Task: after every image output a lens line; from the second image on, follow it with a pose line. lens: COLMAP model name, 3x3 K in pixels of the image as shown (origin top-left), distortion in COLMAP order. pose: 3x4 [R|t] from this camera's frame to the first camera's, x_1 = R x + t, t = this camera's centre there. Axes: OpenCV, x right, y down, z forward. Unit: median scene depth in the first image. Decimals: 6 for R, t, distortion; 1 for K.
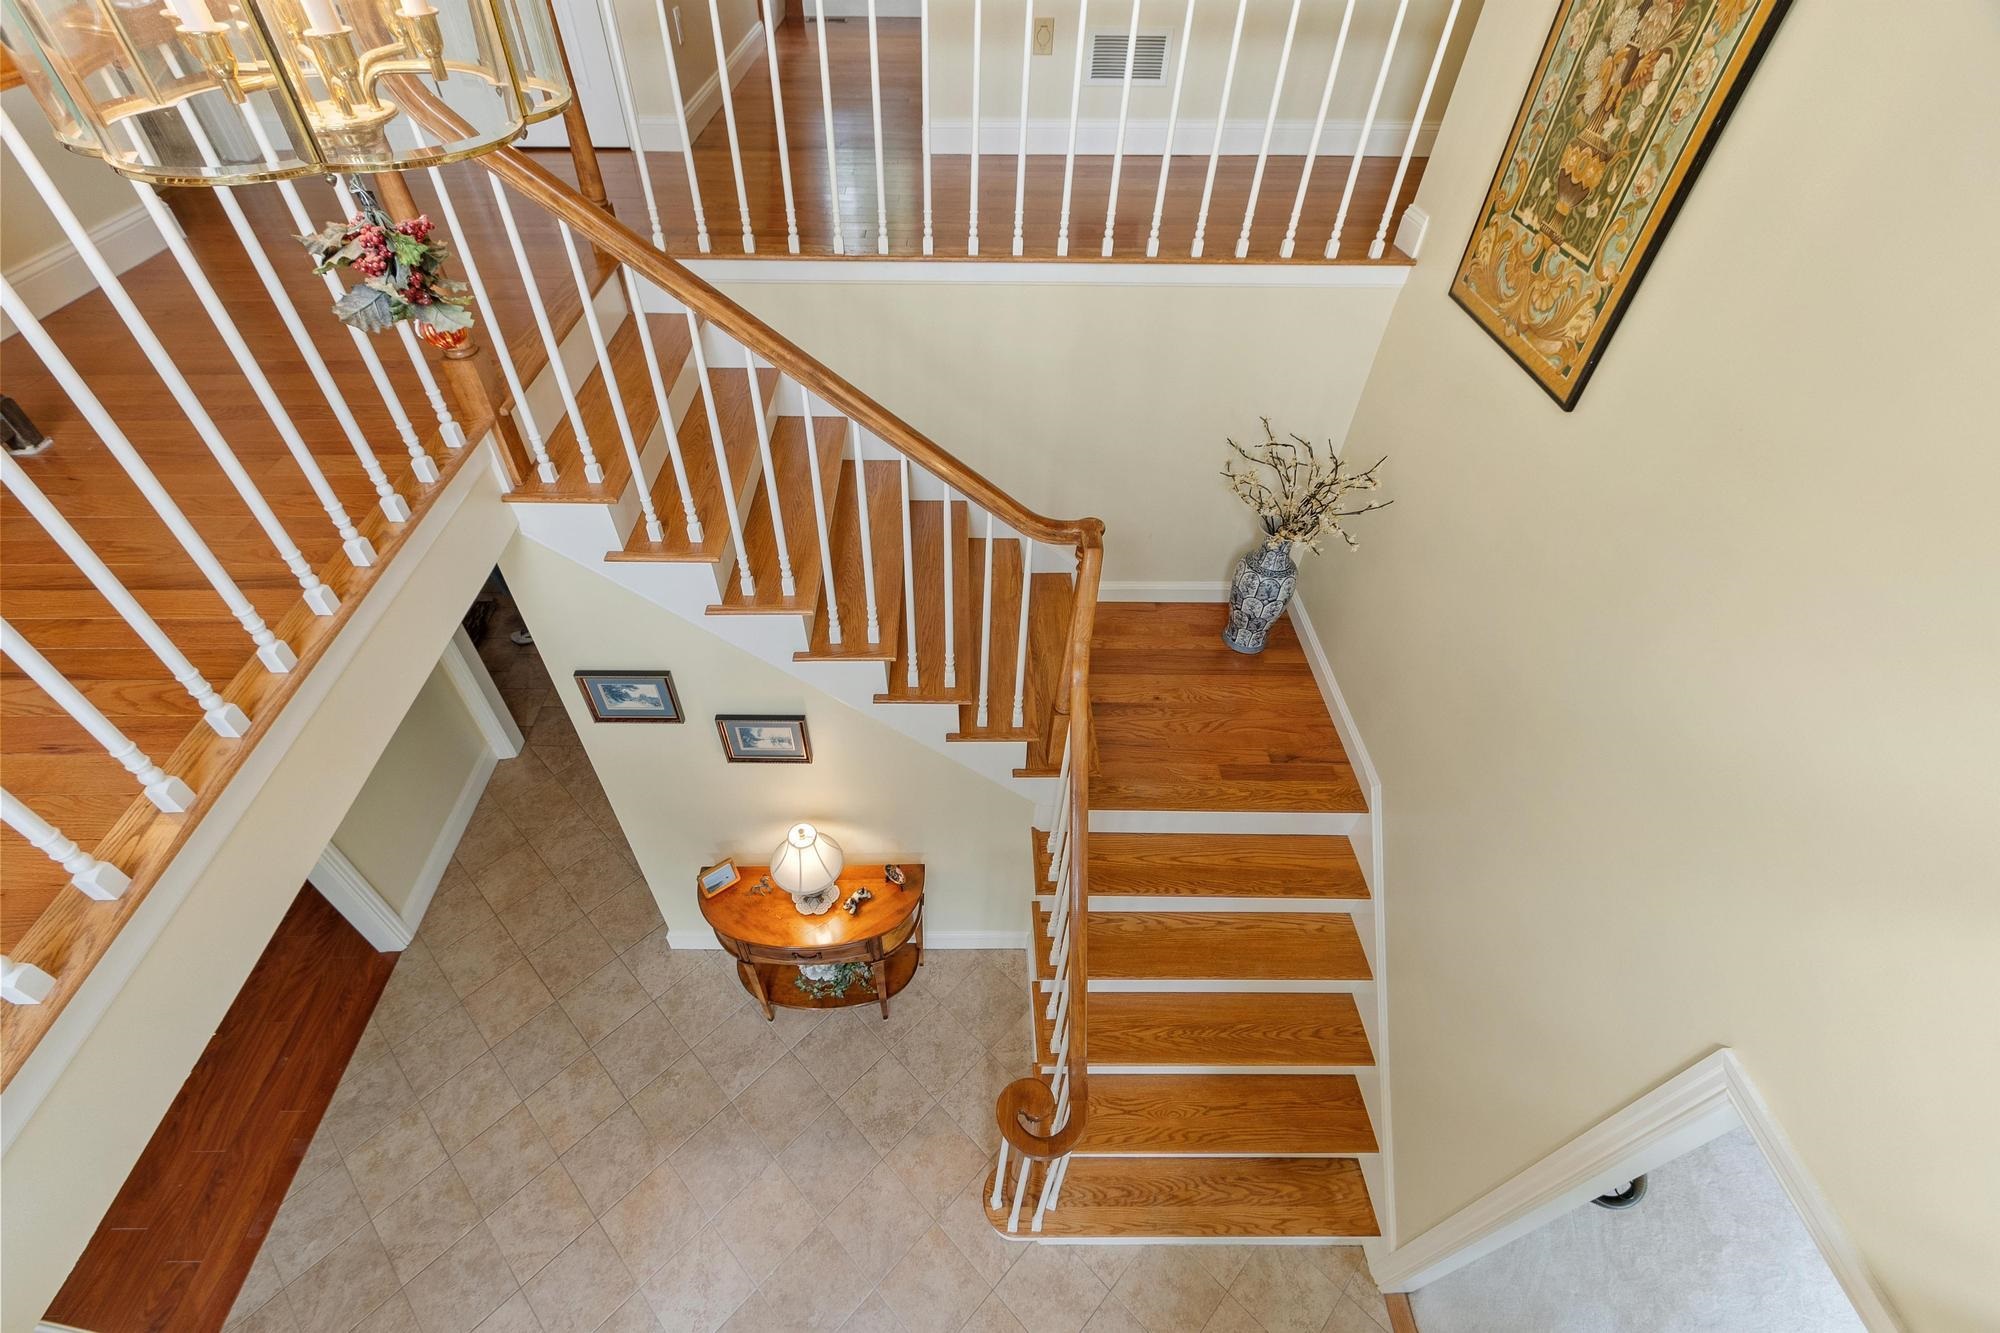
lens RADIAL K [[884.5, 0, 970.3], [0, 884.5, 683.8], [0, 0, 1]] dist [0.003561, -0.002504]
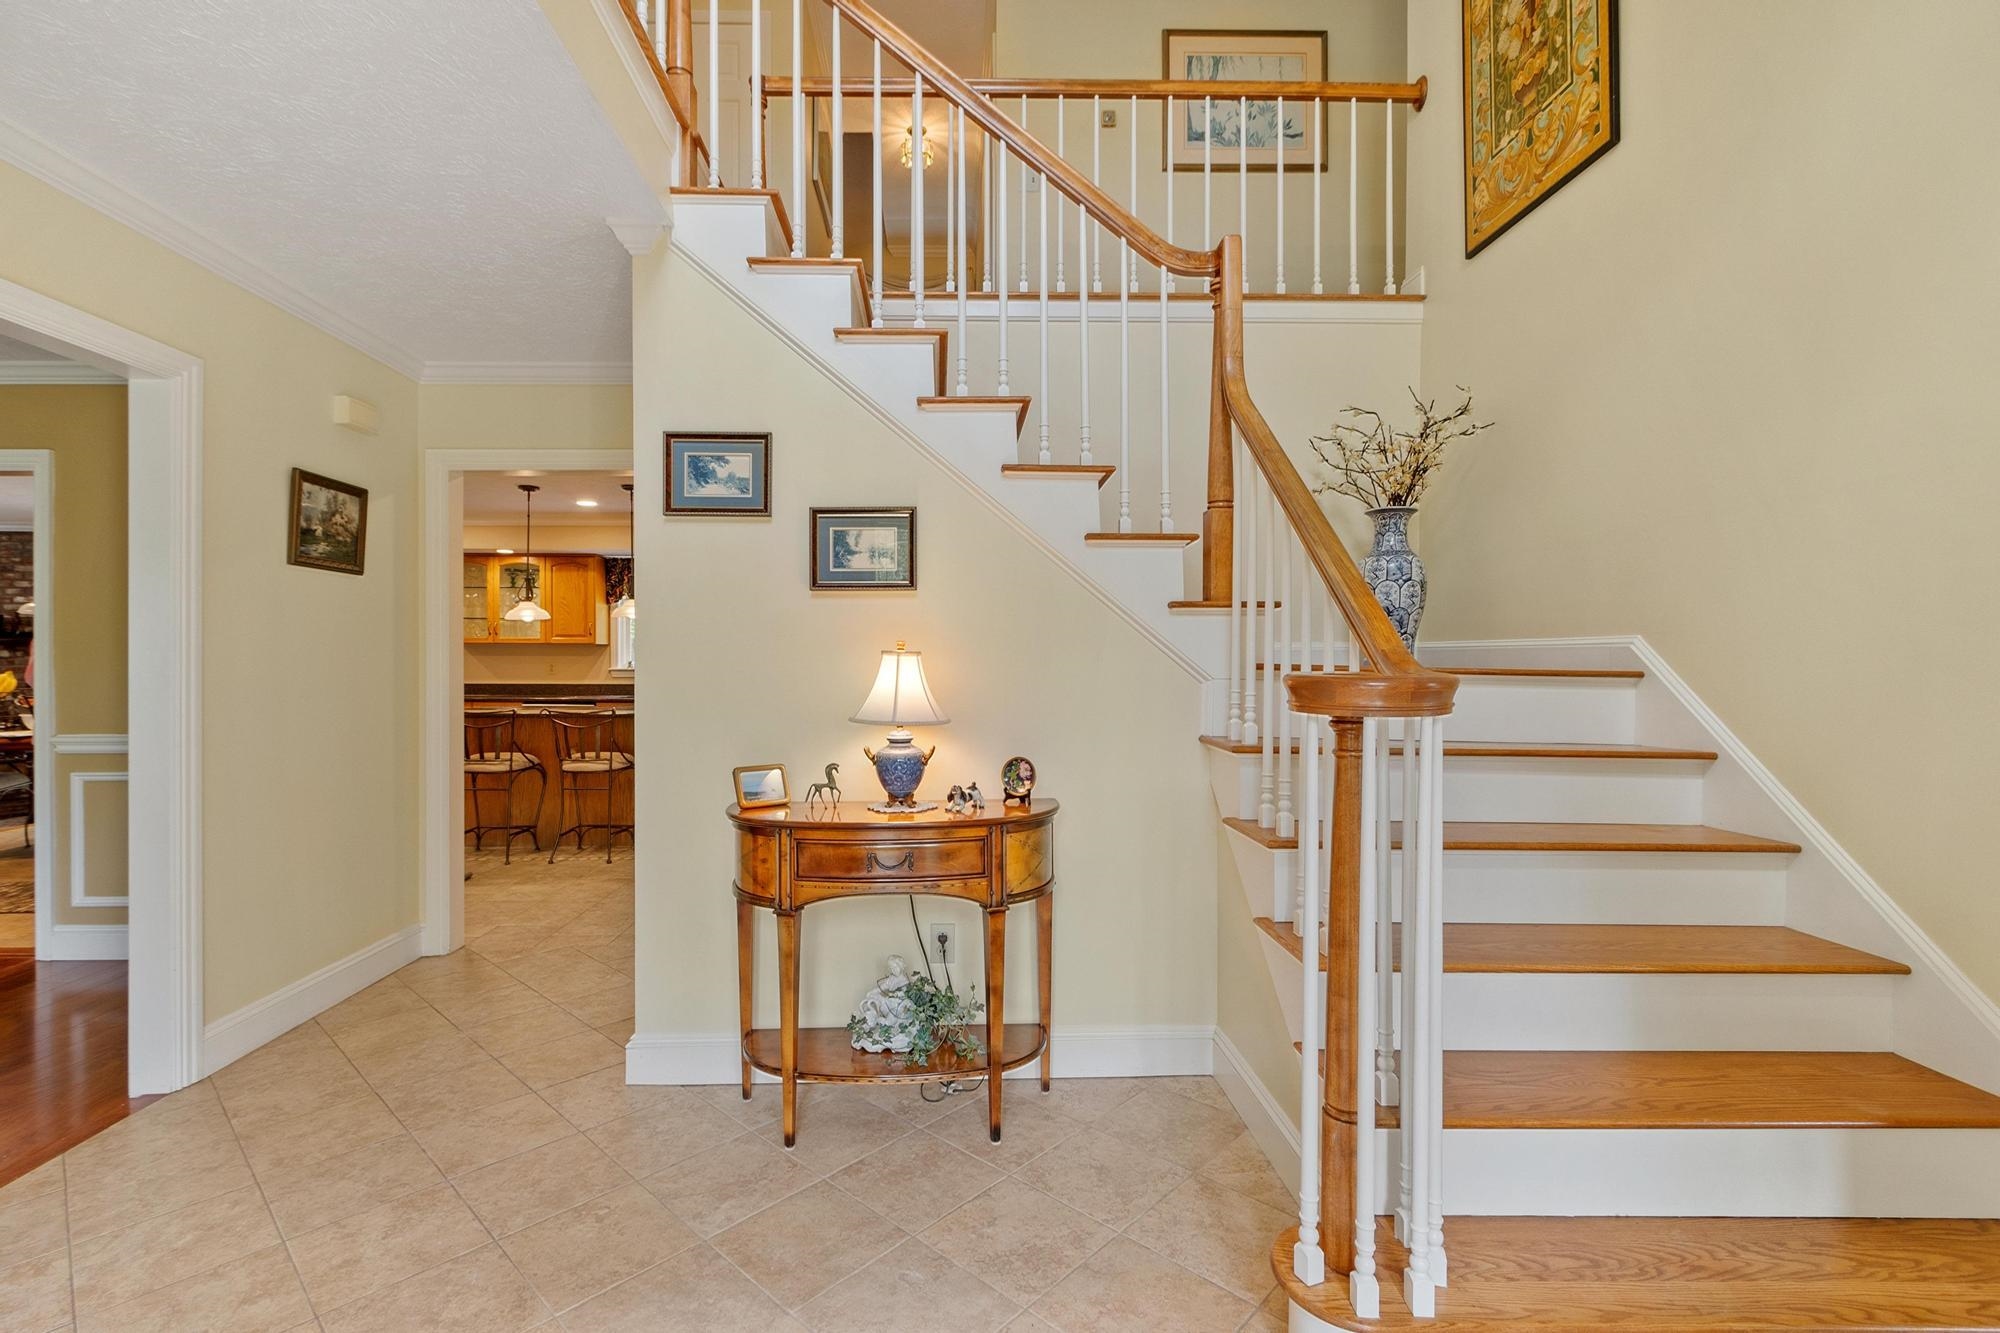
lens RADIAL K [[884.5, 0, 961.1], [0, 884.5, 662.5], [0, 0, 1]] dist [0.003561, -0.002504]
pose [[0.999732, -0.013384, 0.018901, -0.133440], [0.022872, 0.698752, -0.714998, 0.611316], [-0.003638, 0.715239, 0.698871, 0.426048]]
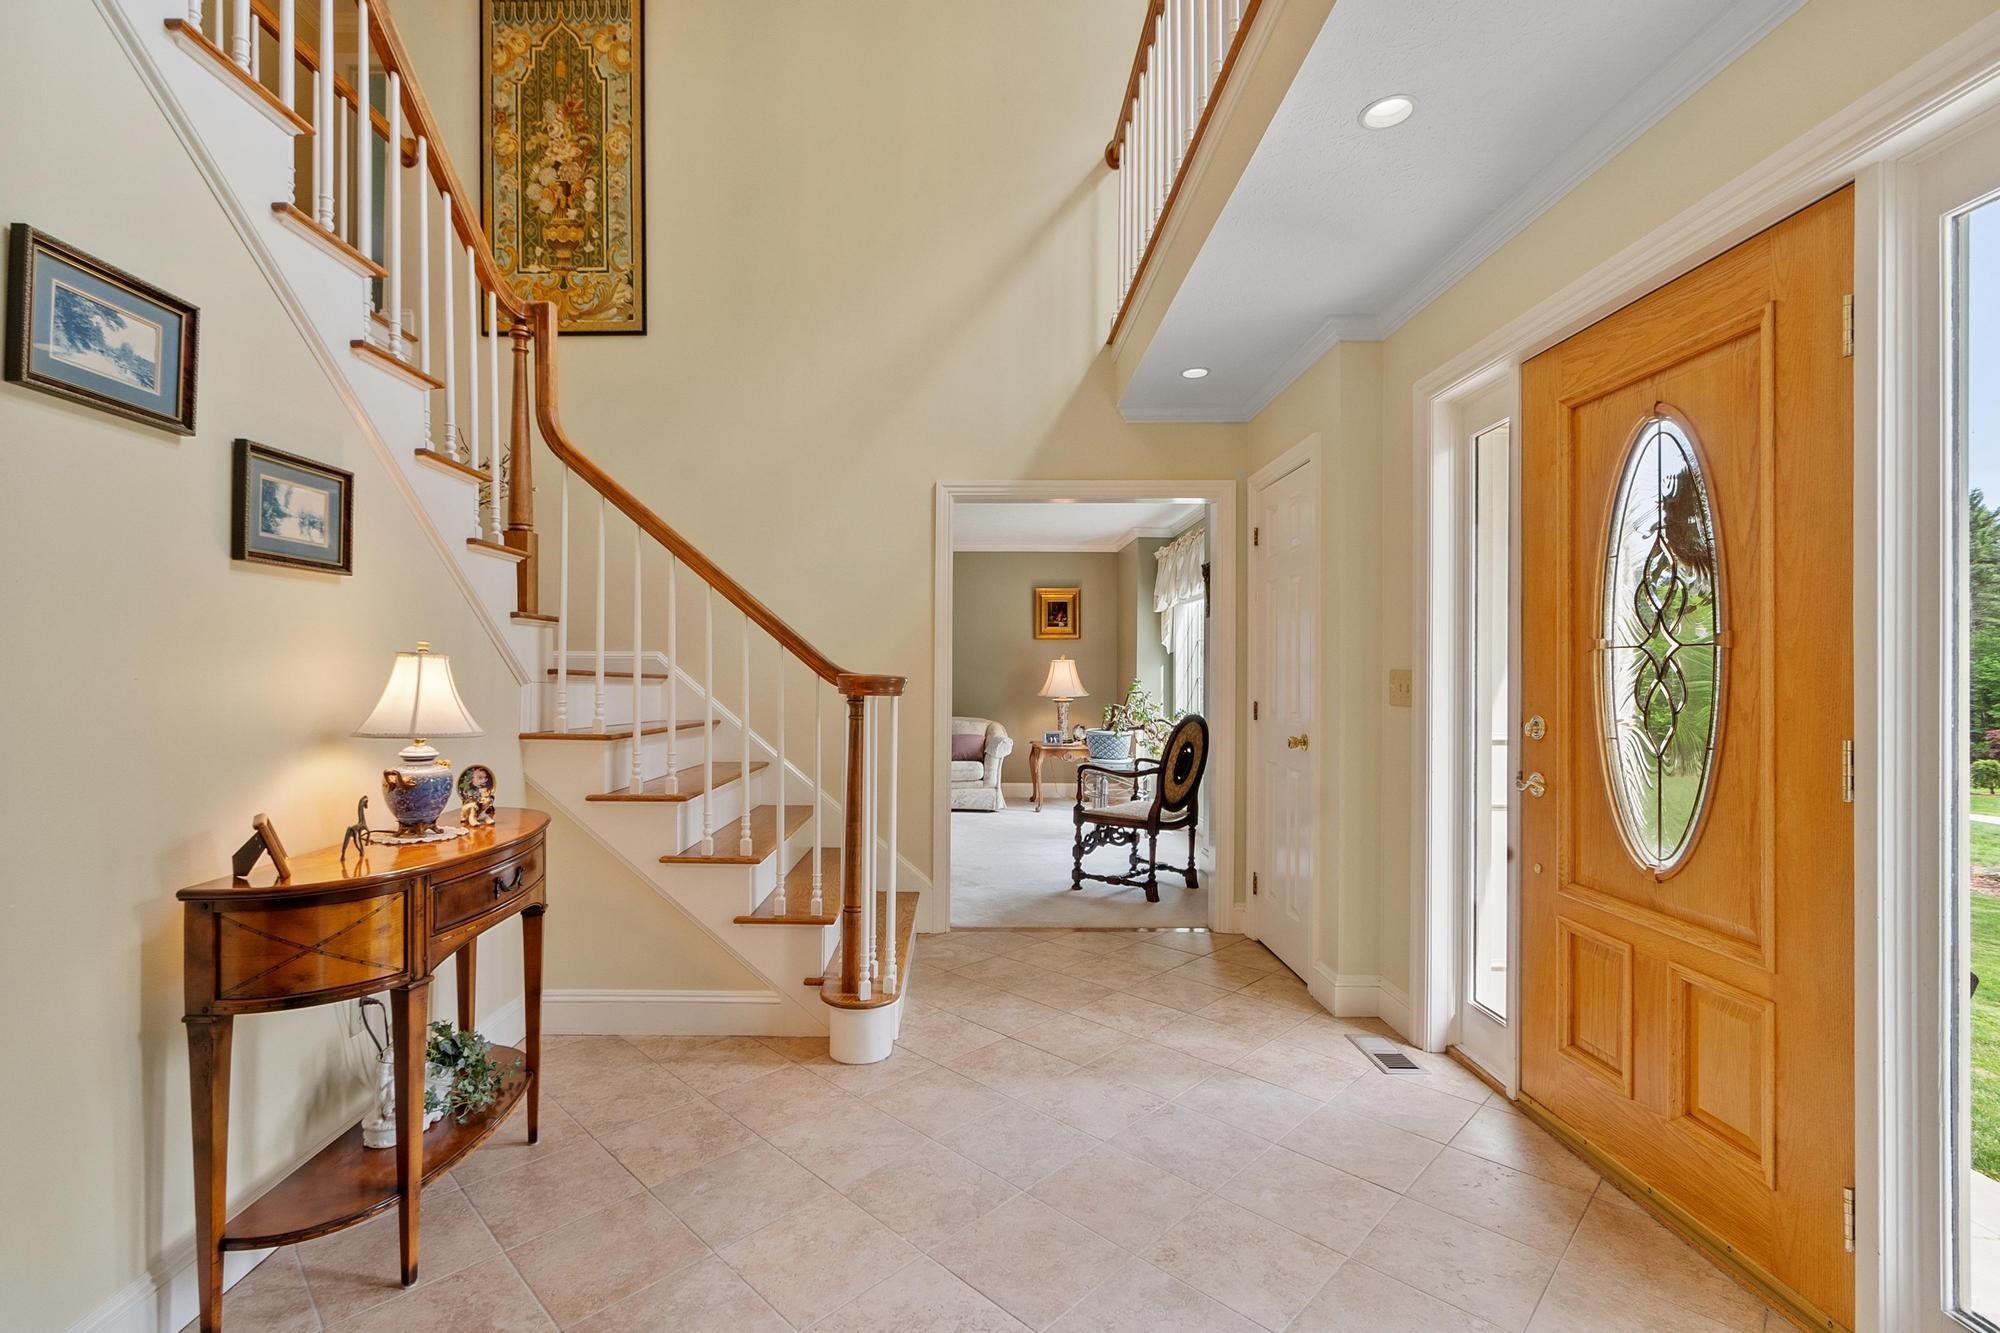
lens RADIAL K [[884.5, 0, 962.6], [0, 884.5, 661.5], [0, 0, 1]] dist [0.003561, -0.002504]
pose [[0.004670, -0.003069, 0.999984, -0.706438], [0.716037, 0.698062, -0.001202, 0.389706], [-0.698047, 0.716031, 0.005457, 0.636187]]
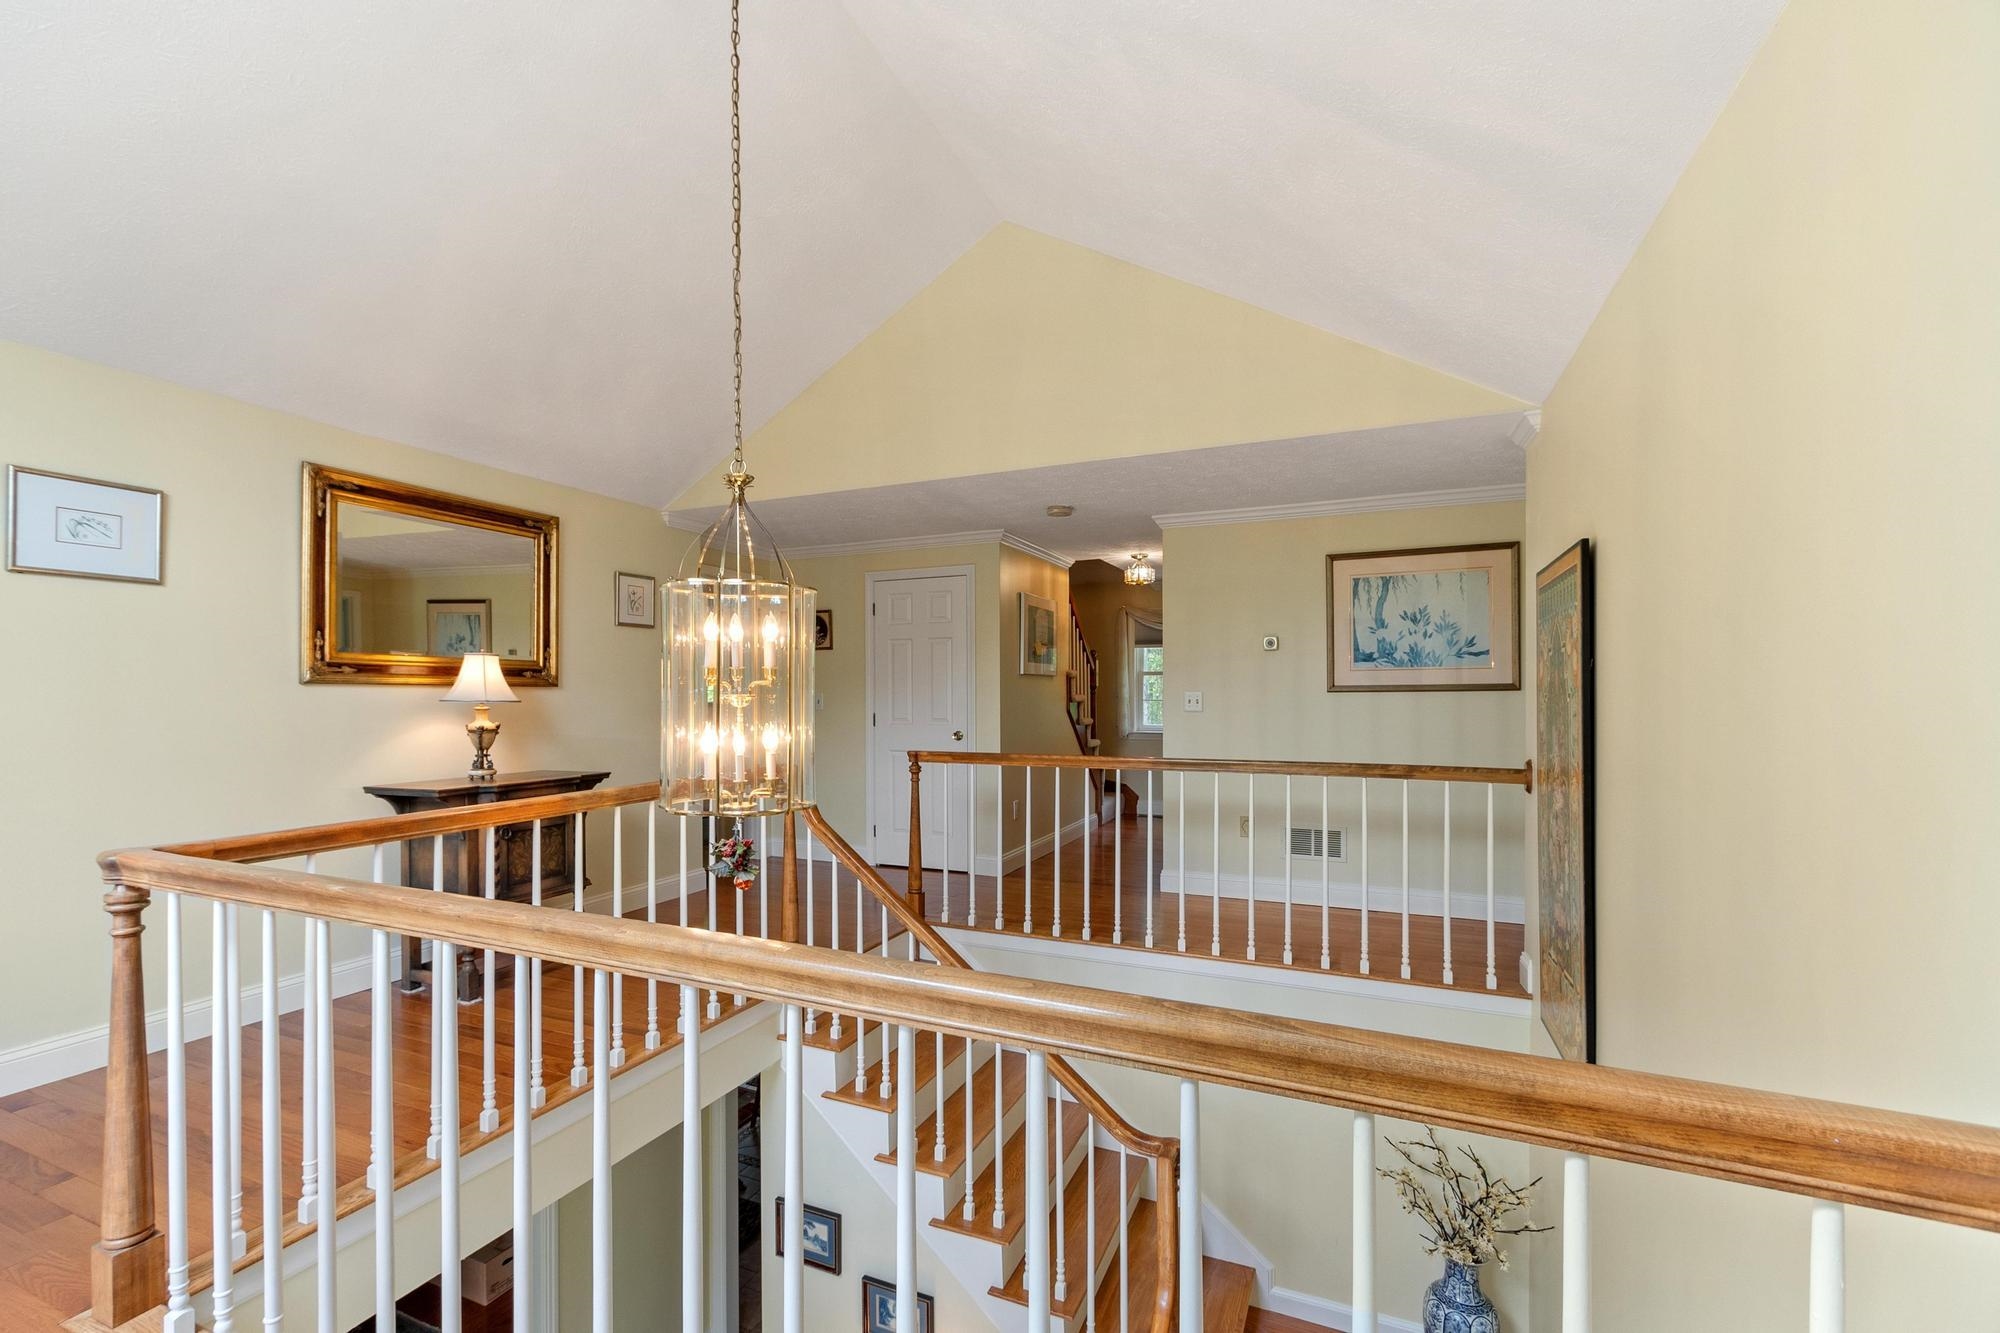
lens RADIAL K [[884.5, 0, 963.7], [0, 884.5, 688.5], [0, 0, 1]] dist [0.003561, -0.002504]
pose [[0.907479, -0.013161, -0.419890, 0.272236], [-0.290298, 0.702828, -0.649430, 0.174533], [0.303658, 0.711238, 0.633982, -0.203835]]
